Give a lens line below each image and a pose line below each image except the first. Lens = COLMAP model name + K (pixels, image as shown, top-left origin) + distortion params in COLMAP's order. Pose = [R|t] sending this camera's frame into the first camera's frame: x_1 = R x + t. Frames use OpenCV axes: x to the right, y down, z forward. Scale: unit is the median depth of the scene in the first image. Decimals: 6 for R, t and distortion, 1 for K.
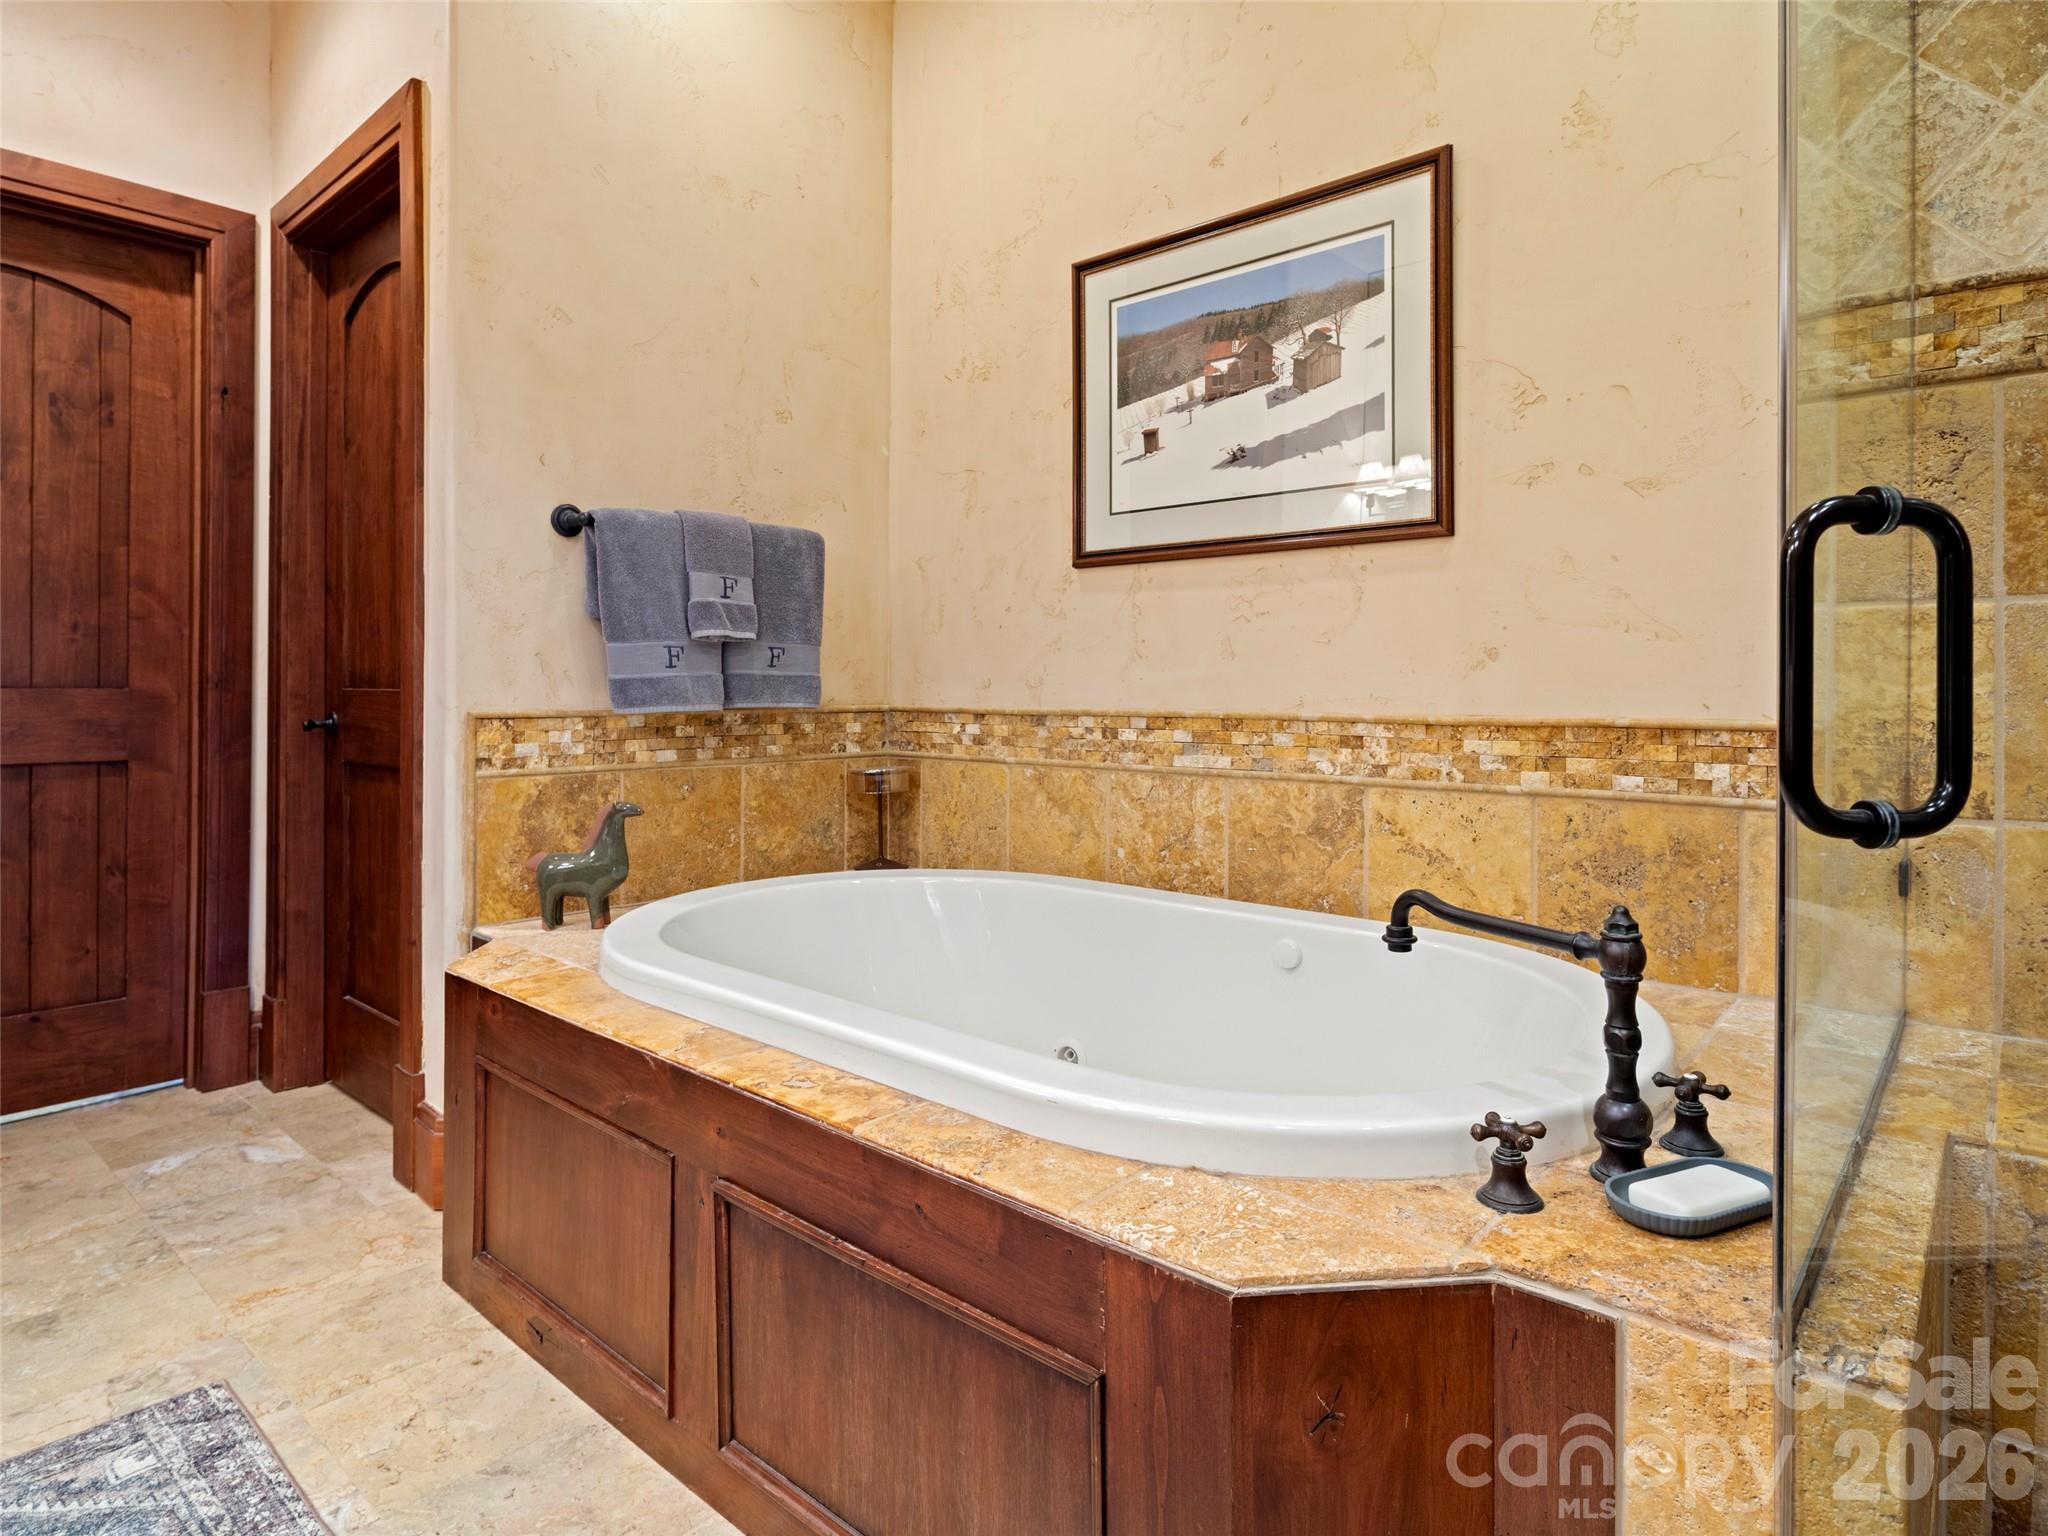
lens RADIAL K [[1124.3, 0, 1029.0], [0, 1124.3, 699.8], [0, 0, 1]] dist [0.005829, -0.002592]
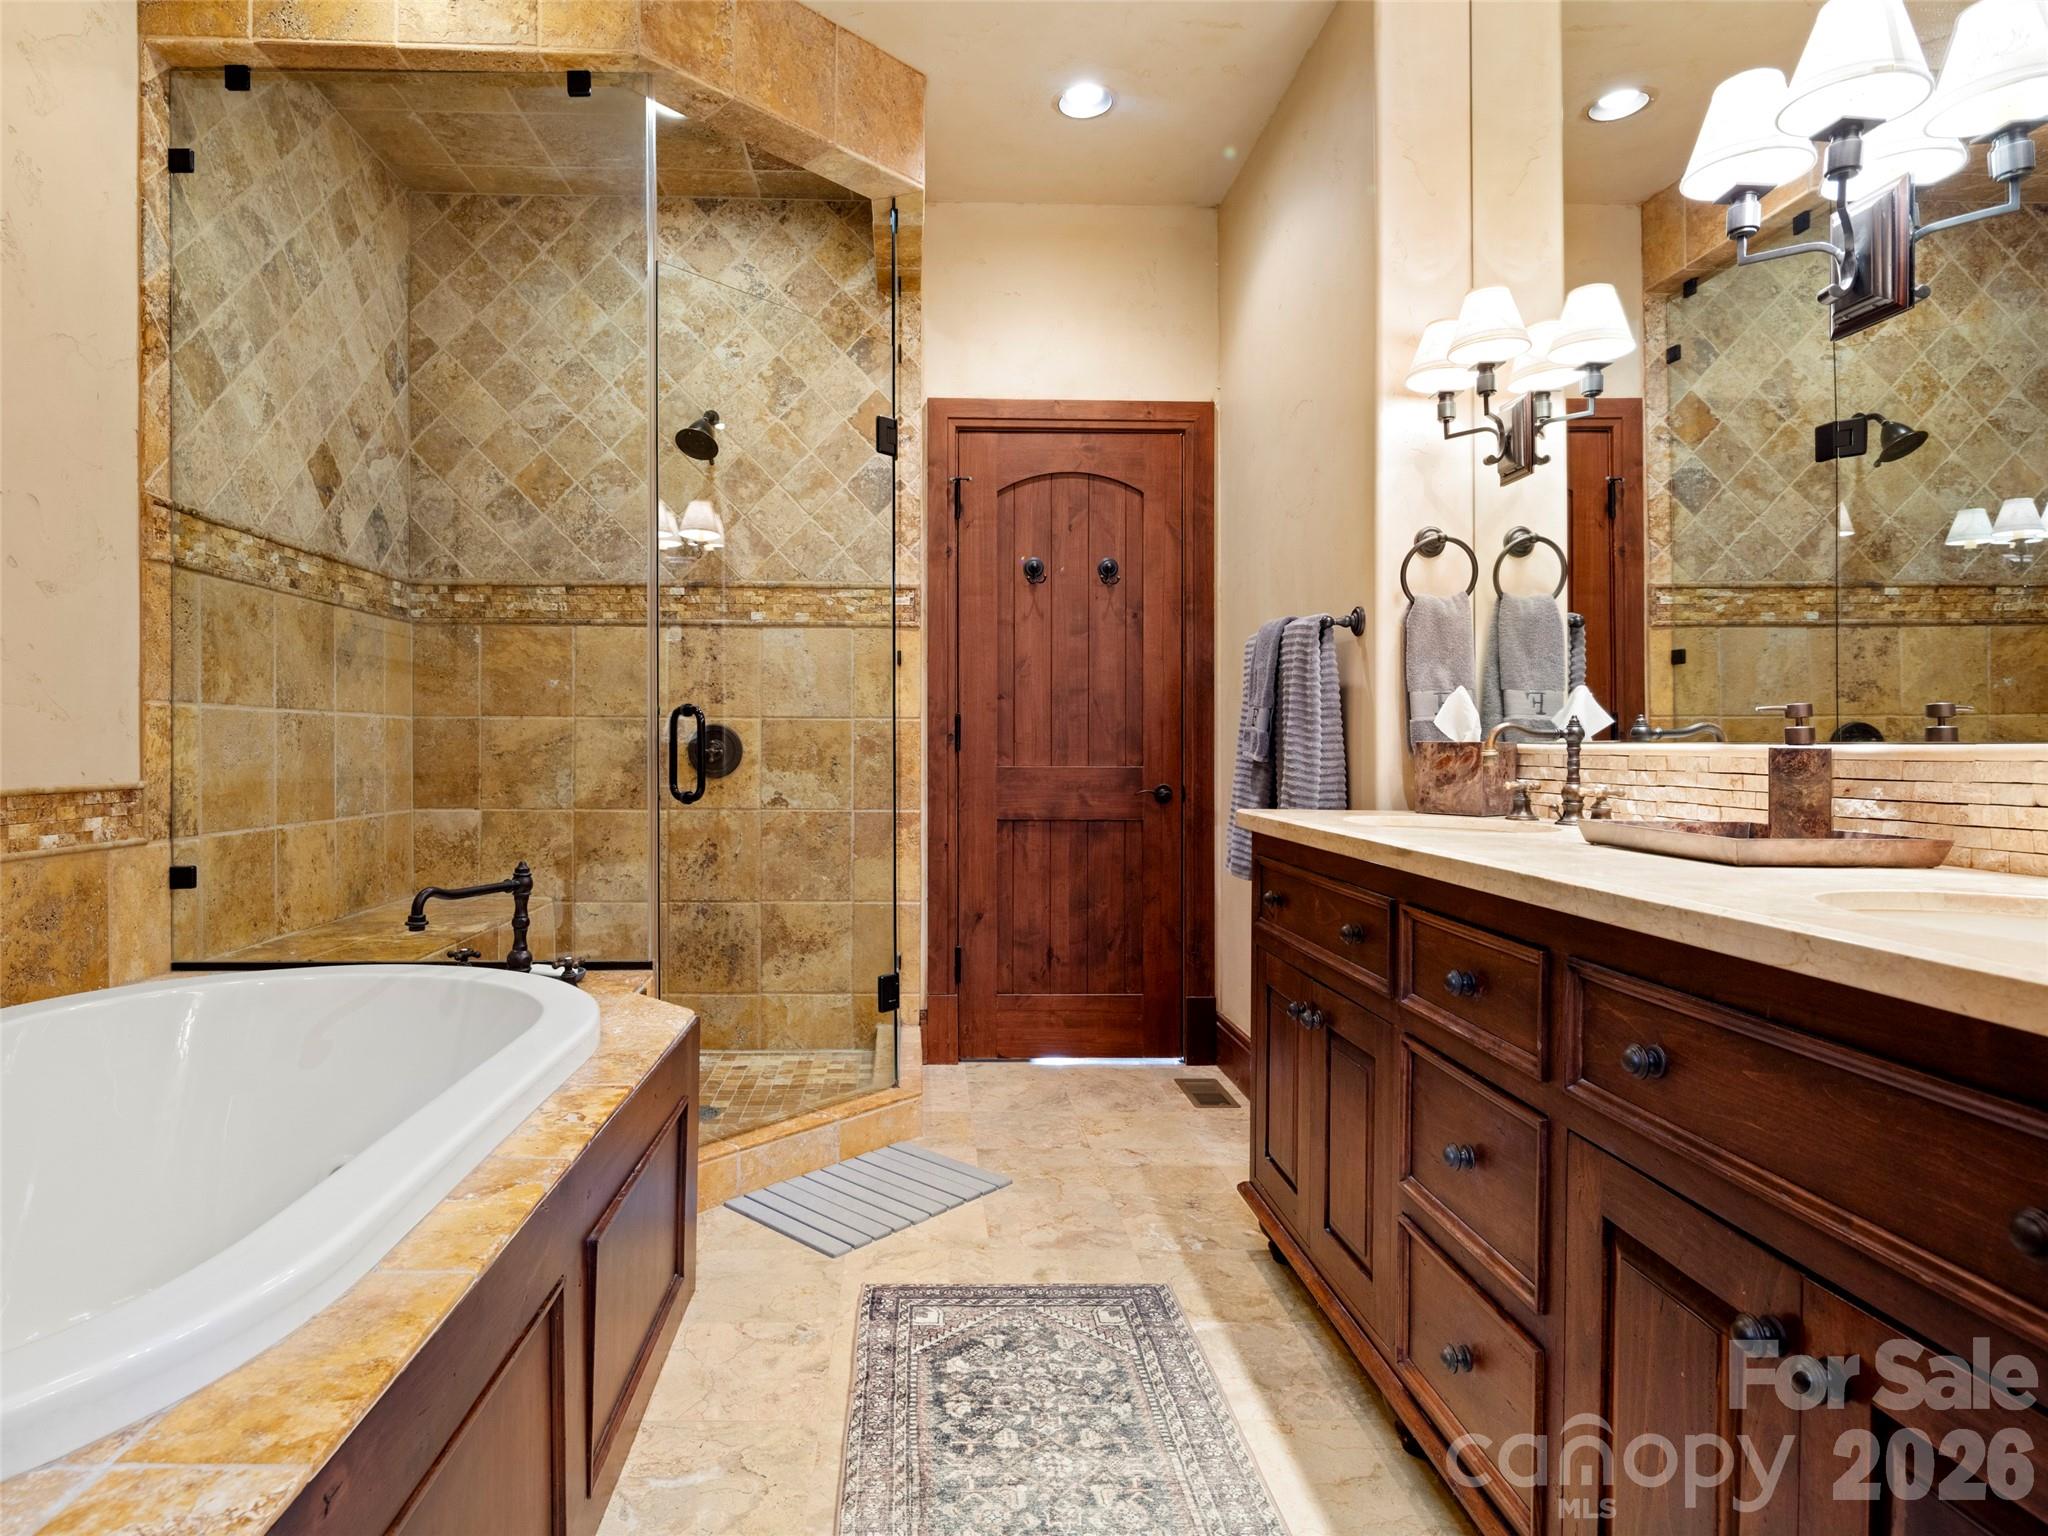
lens RADIAL K [[1124.3, 0, 1023.8], [0, 1124.3, 753.9], [0, 0, 1]] dist [0.005829, -0.002592]
pose [[-0.722692, -0.013024, 0.691048, -1.050436], [-0.001982, 0.999857, 0.016771, -0.040007], [-0.691167, 0.010751, -0.722615, 1.194582]]
